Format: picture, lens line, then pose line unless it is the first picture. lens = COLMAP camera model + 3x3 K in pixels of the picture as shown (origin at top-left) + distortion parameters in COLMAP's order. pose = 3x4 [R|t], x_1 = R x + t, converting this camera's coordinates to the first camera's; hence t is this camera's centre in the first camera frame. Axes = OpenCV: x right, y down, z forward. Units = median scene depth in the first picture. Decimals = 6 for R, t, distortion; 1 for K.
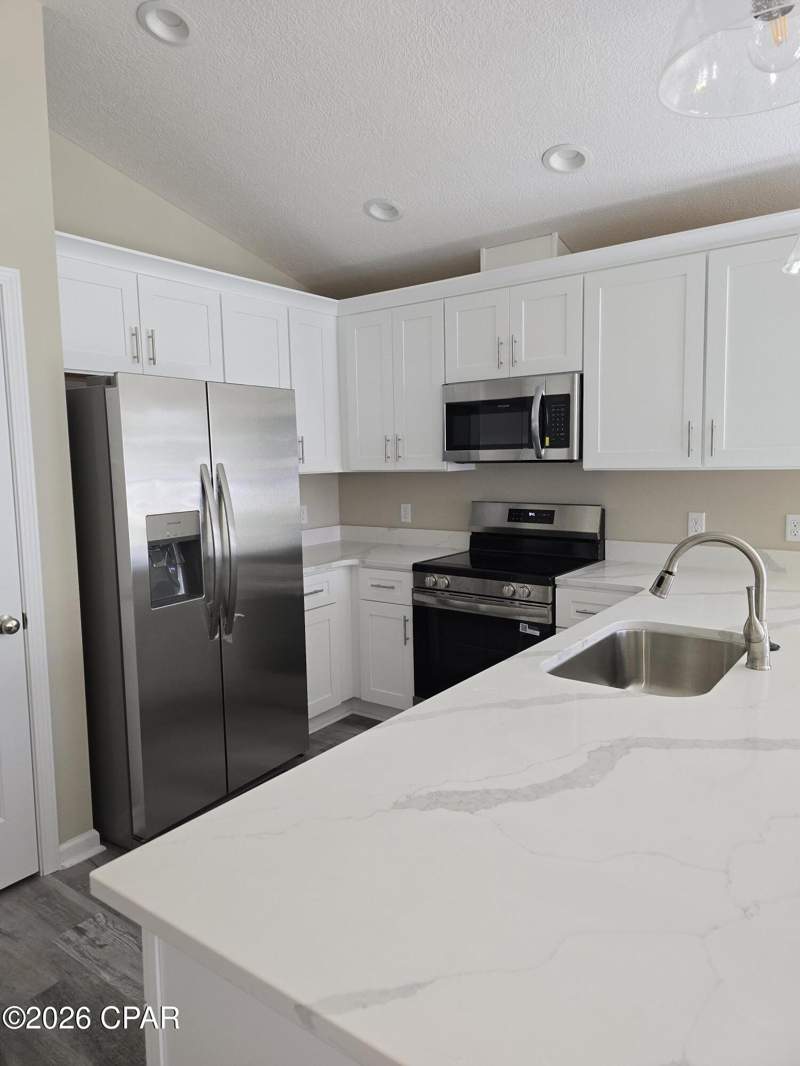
lens RADIAL K [[712.7, 0, 392.9], [0, 712.7, 529.7], [0, 0, 1]] dist [0.039839, -0.028311]
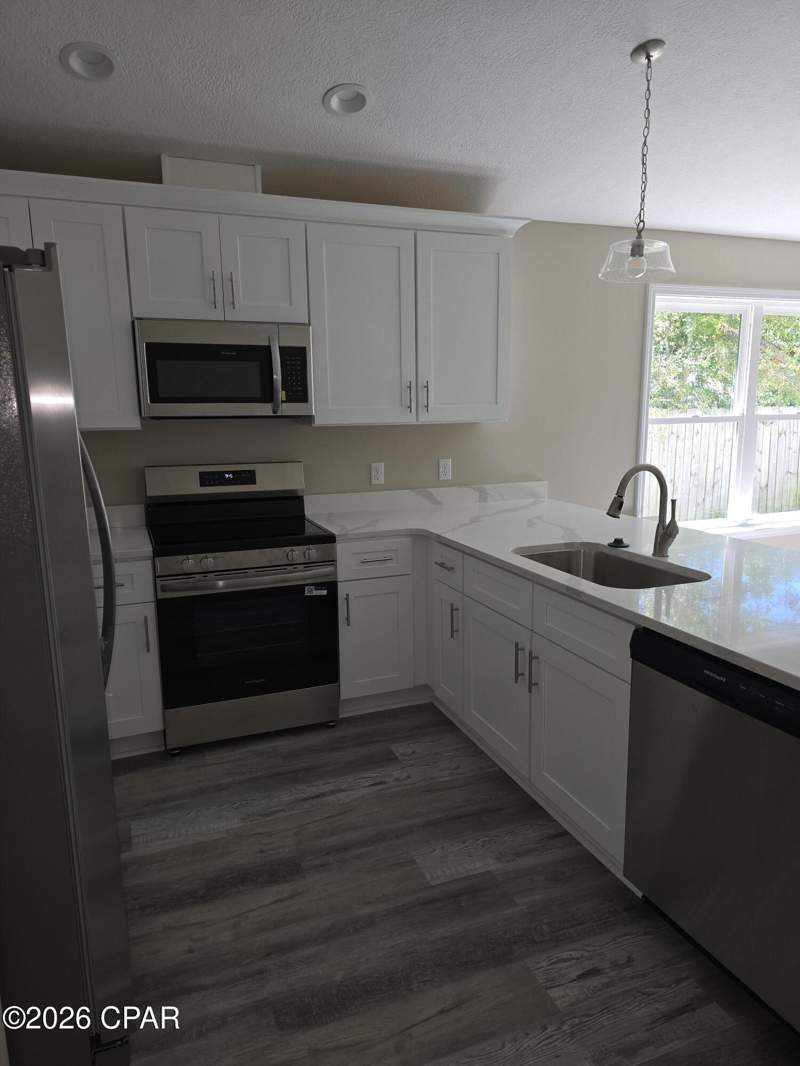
lens RADIAL K [[712.7, 0, 399.8], [0, 712.7, 535.8], [0, 0, 1]] dist [0.039839, -0.028311]
pose [[0.530216, -0.142655, 0.835775, -0.521657], [0.091049, 0.989624, 0.111153, -0.030842], [-0.842960, 0.017161, 0.537703, 0.363952]]
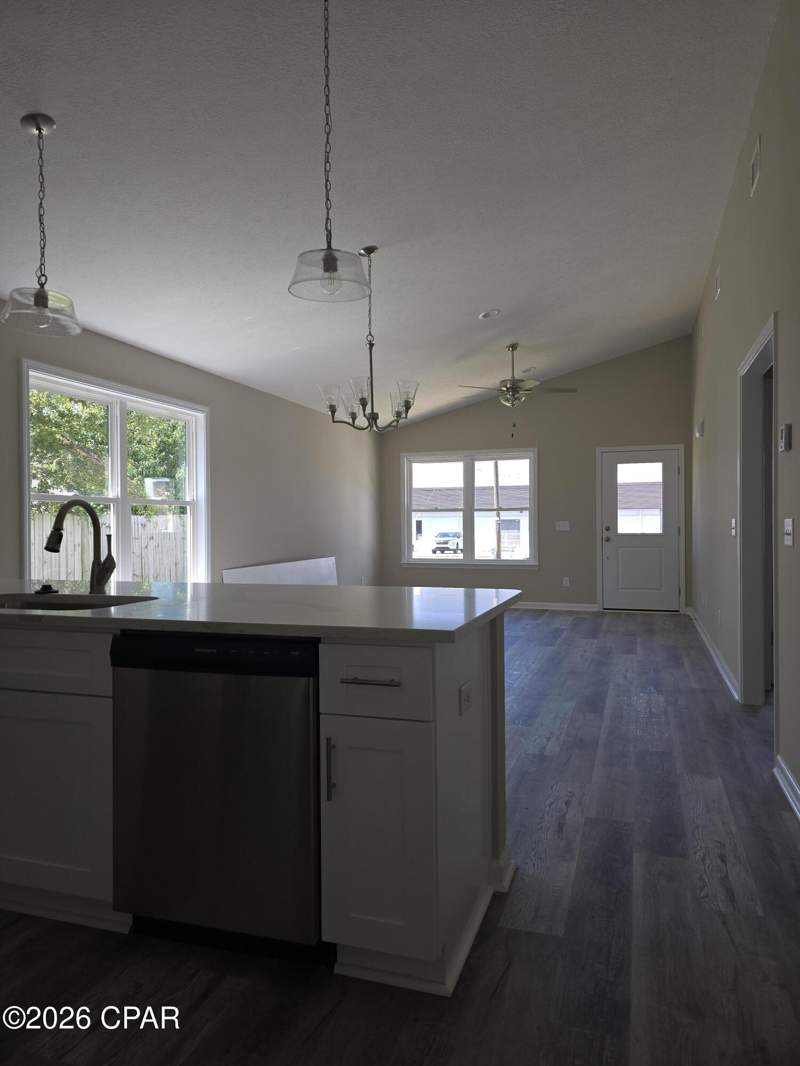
lens RADIAL K [[712.7, 0, 402.9], [0, 712.7, 534.0], [0, 0, 1]] dist [0.039839, -0.028311]
pose [[-0.311423, 0.004309, 0.950262, -0.567627], [0.107011, 0.993788, 0.030564, 0.049613], [-0.944227, 0.111206, -0.309949, 0.464322]]
